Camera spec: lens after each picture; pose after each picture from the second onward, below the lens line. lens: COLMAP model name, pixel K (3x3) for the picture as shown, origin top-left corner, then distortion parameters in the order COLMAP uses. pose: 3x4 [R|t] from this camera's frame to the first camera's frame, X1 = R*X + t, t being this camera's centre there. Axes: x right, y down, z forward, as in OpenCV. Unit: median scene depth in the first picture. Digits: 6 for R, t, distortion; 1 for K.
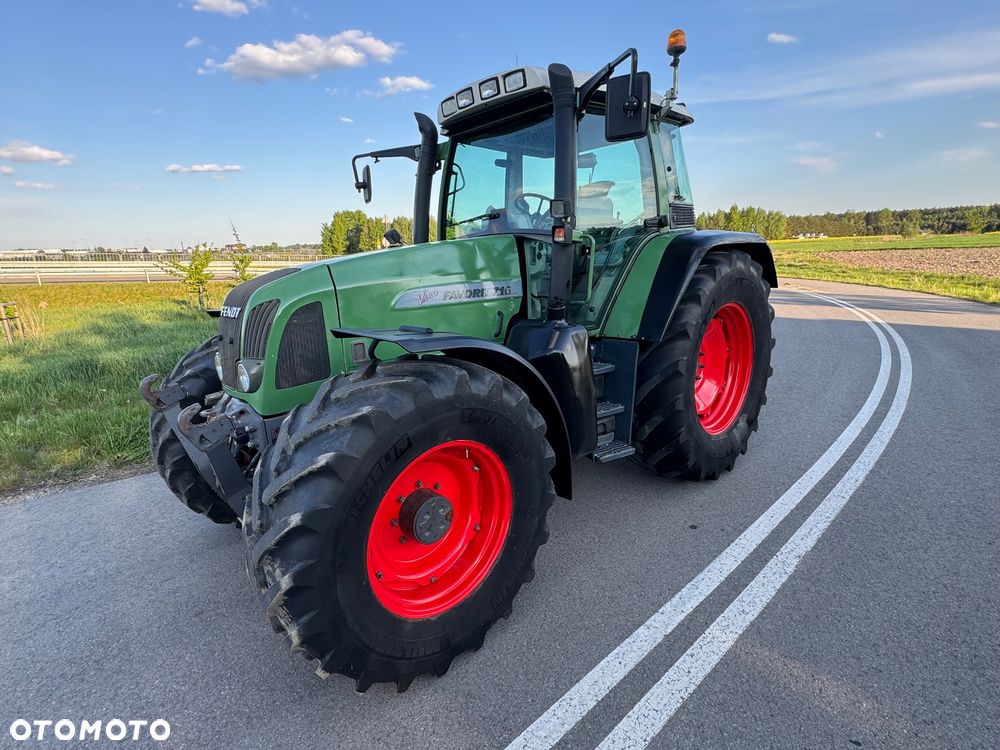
lens RADIAL K [[512.5, 0, 498.8], [0, 512.5, 376.5], [0, 0, 1]] dist [0.000066, -0.001840]
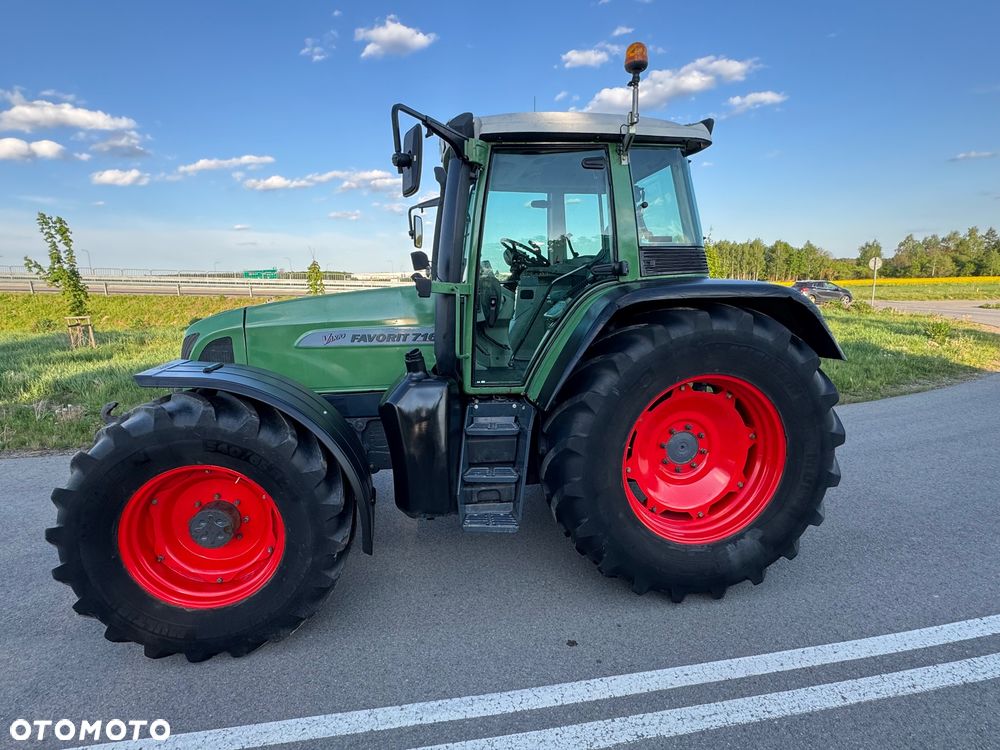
lens RADIAL K [[512.5, 0, 499.3], [0, 512.5, 376.5], [0, 0, 1]] dist [0.000066, -0.001840]
pose [[0.830227, 0.119752, -0.544410, 0.689460], [-0.144272, 0.989535, -0.002351, -0.107798], [0.538431, 0.080494, 0.838816, 0.229248]]
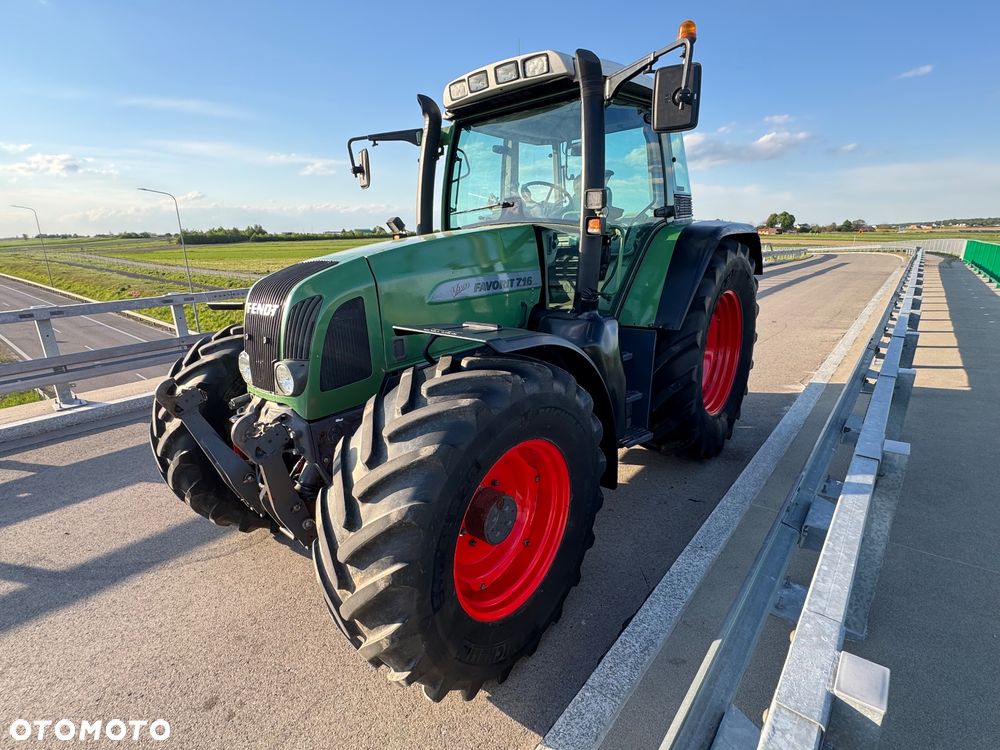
lens RADIAL K [[492.2, 0, 497.1], [0, 492.2, 376.1], [0, 0, 1]] dist [-0.002311, -0.000389]
pose [[0.993327, -0.028026, 0.111873, -0.157127], [0.023451, 0.998842, 0.042008, -0.025026], [-0.112921, -0.039104, 0.992834, 0.051490]]
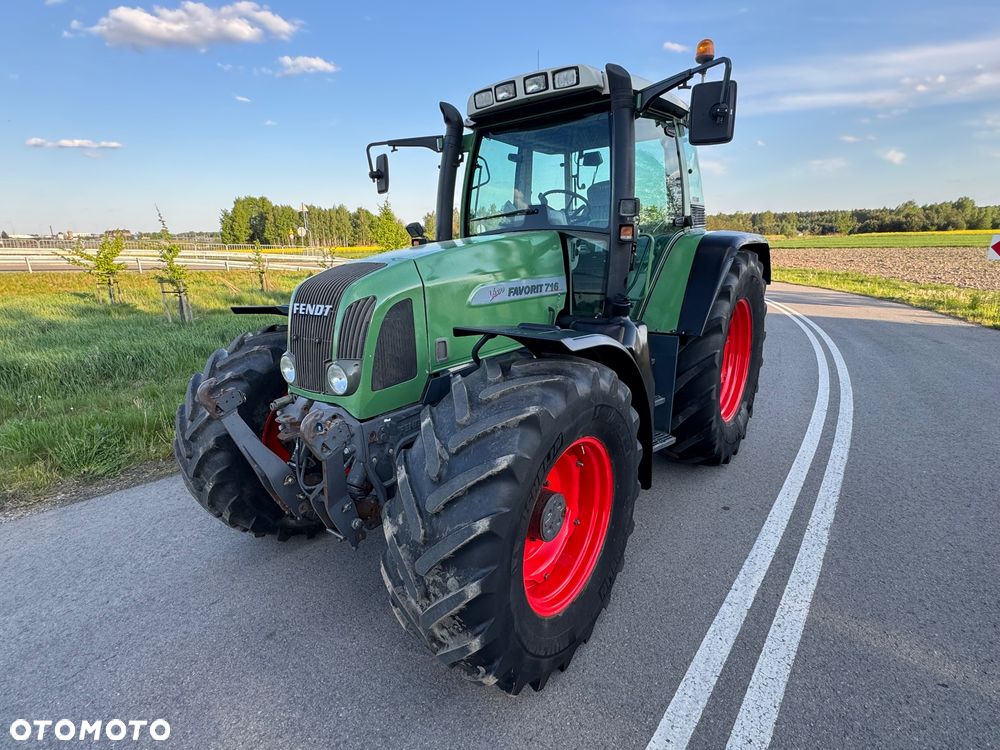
lens RADIAL K [[512.5, 0, 498.1], [0, 512.5, 377.0], [0, 0, 1]] dist [0.000066, -0.001840]
pose [[0.986939, -0.023420, 0.159383, -0.261060], [0.021161, 0.999650, 0.015854, -0.008402], [-0.159699, -0.012274, 0.987090, 0.020761]]
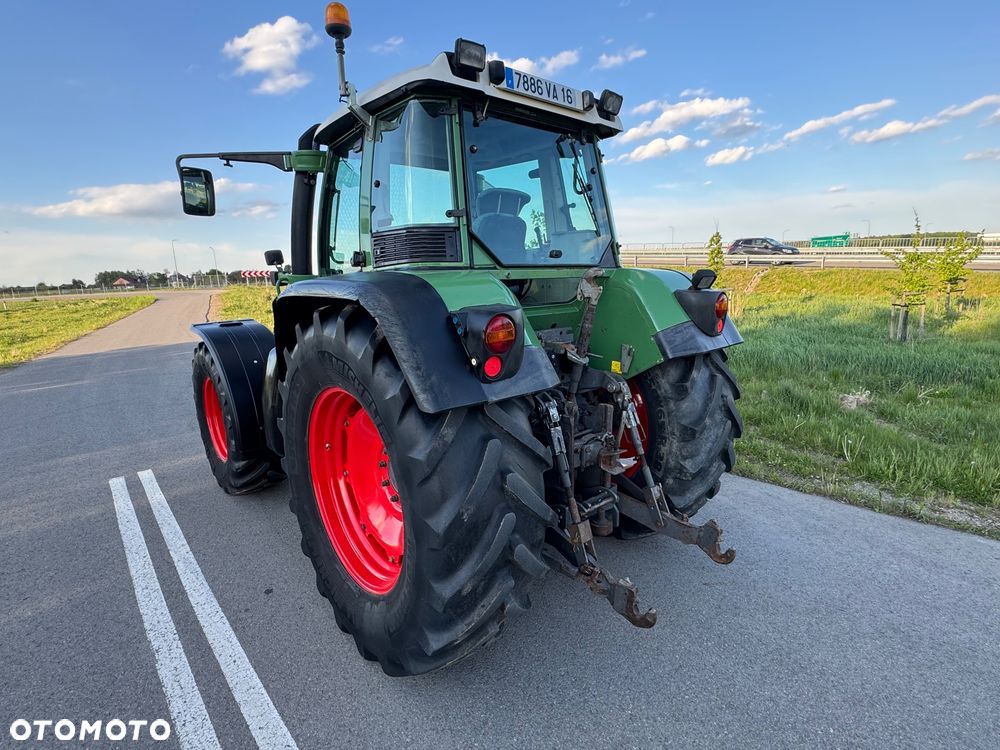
lens RADIAL K [[512.5, 0, 498.5], [0, 512.5, 377.1], [0, 0, 1]] dist [0.000066, -0.001840]
pose [[-0.037056, 0.245635, -0.968654, 1.198129], [-0.203194, 0.947218, 0.247972, -0.402173], [0.978437, 0.206014, 0.014812, 1.344089]]
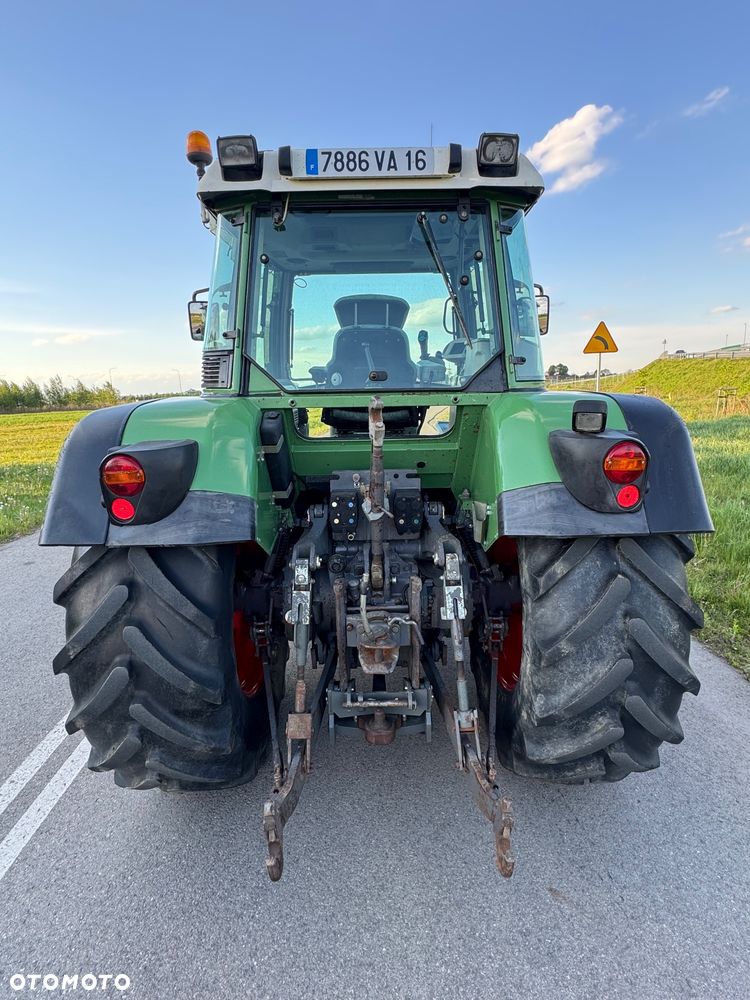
lens RADIAL K [[512.5, 0, 372.2], [0, 512.5, 499.4], [0, 0, 1]] dist [0.000066, -0.001840]
pose [[-0.680889, 0.223308, -0.697512, 0.829695], [-0.114814, 0.908061, 0.402793, -0.523975], [0.723331, 0.354341, -0.592650, 1.847275]]
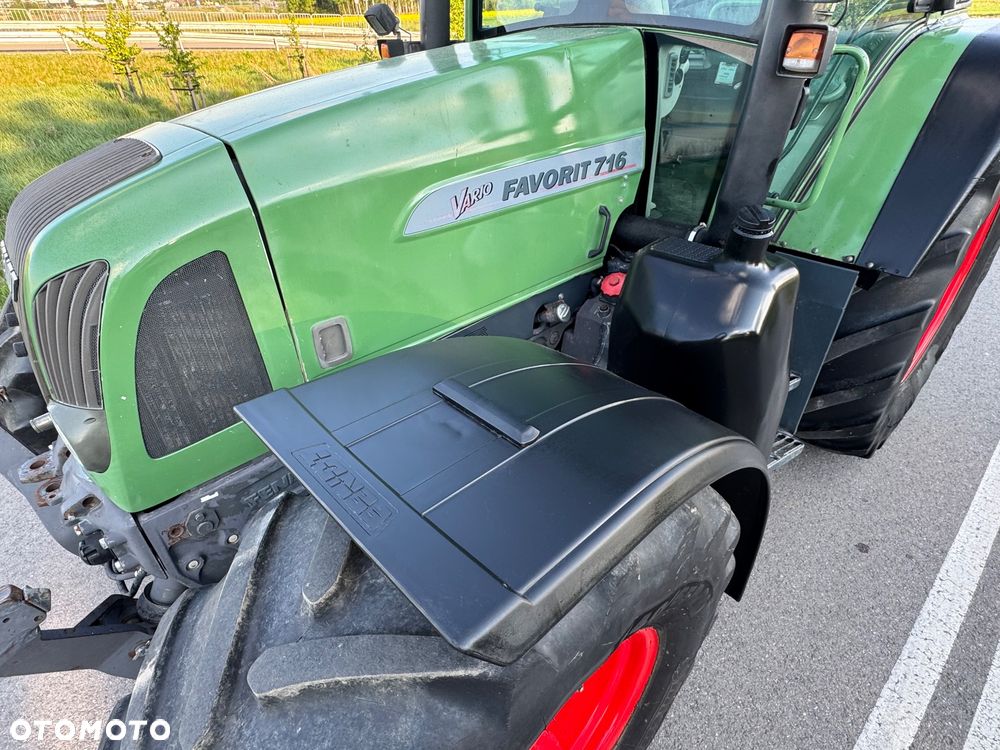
lens RADIAL K [[533.0, 0, 493.7], [0, 533.0, 375.9], [0, 0, 1]] dist [-0.001651, -0.001083]
pose [[0.999817, 0.018339, -0.005384, -0.100280], [-0.015200, 0.933704, 0.357724, -0.156728], [0.011588, -0.357577, 0.933812, 0.439838]]
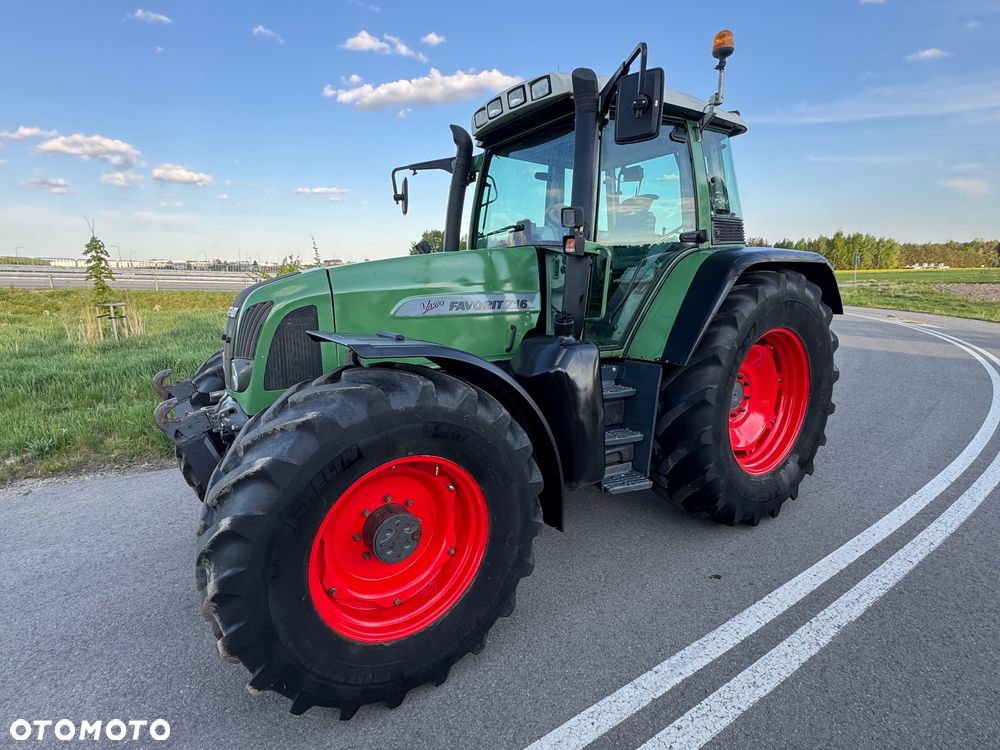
lens RADIAL K [[512.5, 0, 497.9], [0, 512.5, 376.4], [0, 0, 1]] dist [0.000066, -0.001840]
pose [[0.987281, 0.057470, -0.148235, 0.119646], [-0.063173, 0.997421, -0.034056, 0.002169], [0.145895, 0.042987, 0.988366, 0.055654]]
